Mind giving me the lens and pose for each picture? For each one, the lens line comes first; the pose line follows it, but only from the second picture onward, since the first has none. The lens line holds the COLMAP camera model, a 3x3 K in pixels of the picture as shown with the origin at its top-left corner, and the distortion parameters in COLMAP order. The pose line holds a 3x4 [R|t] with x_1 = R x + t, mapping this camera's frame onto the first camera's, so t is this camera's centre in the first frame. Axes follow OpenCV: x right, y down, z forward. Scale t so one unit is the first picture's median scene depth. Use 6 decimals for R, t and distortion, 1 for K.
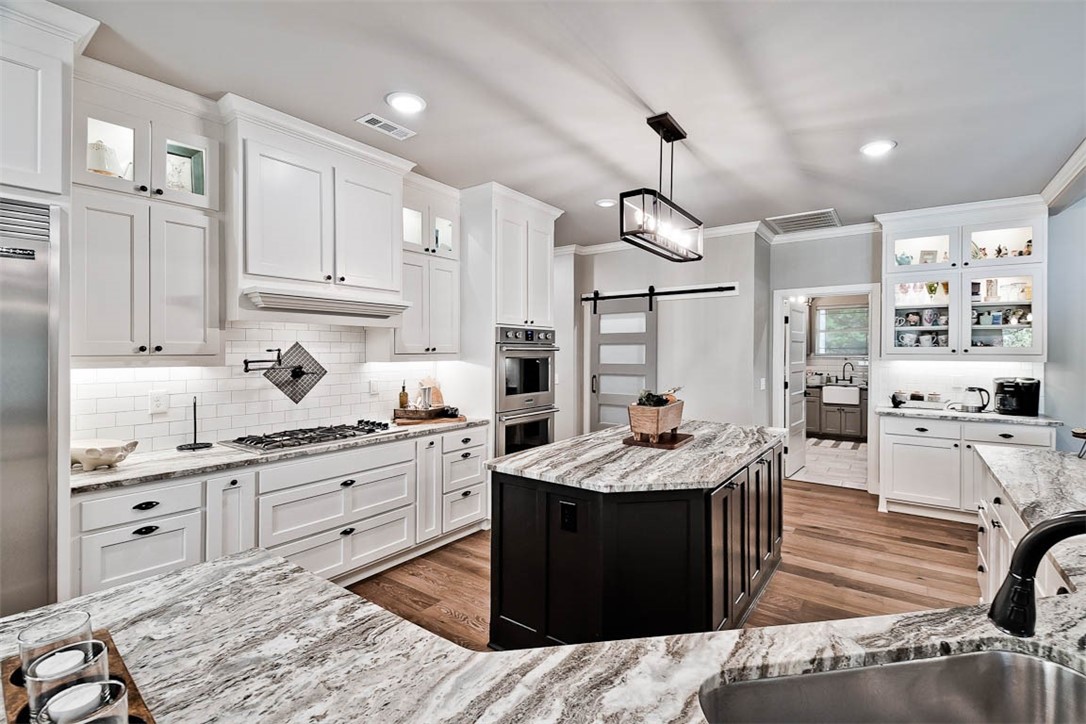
lens RADIAL K [[491.8, 0, 552.7], [0, 491.8, 358.8], [0, 0, 1]] dist [-0.033491, -0.004538]
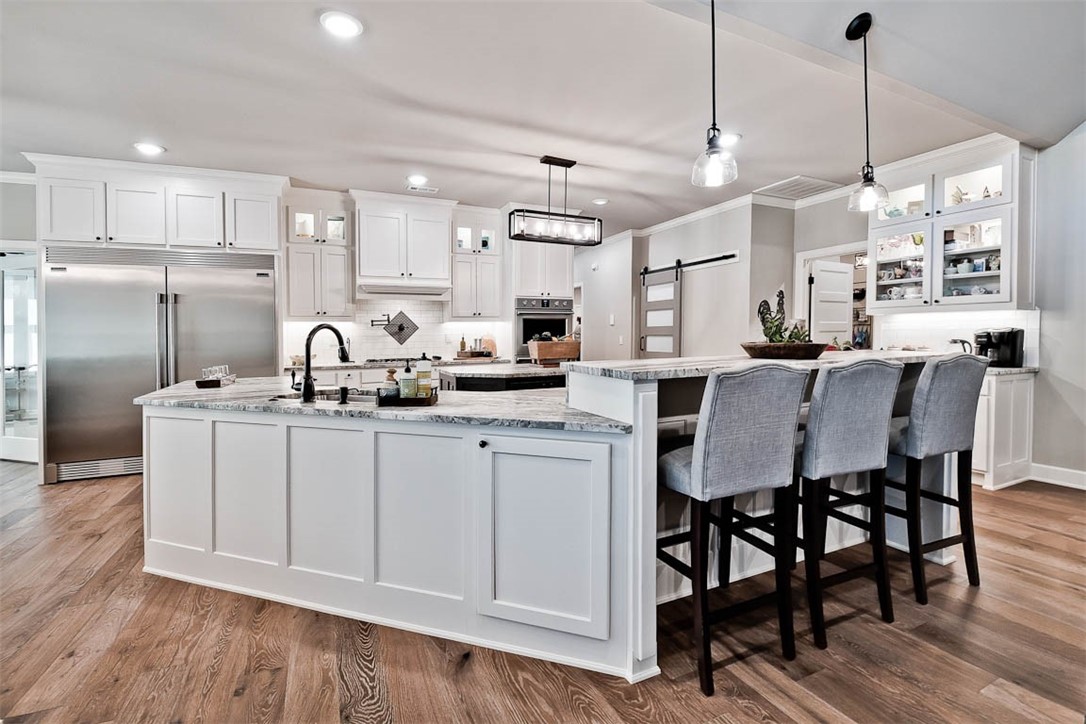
lens RADIAL K [[491.8, 0, 535.0], [0, 491.8, 359.1], [0, 0, 1]] dist [-0.033491, -0.004538]
pose [[0.866926, 0.014287, -0.498232, 0.650336], [0.003519, 0.999389, 0.034780, 0.065833], [0.498424, -0.031905, 0.866346, -0.270095]]
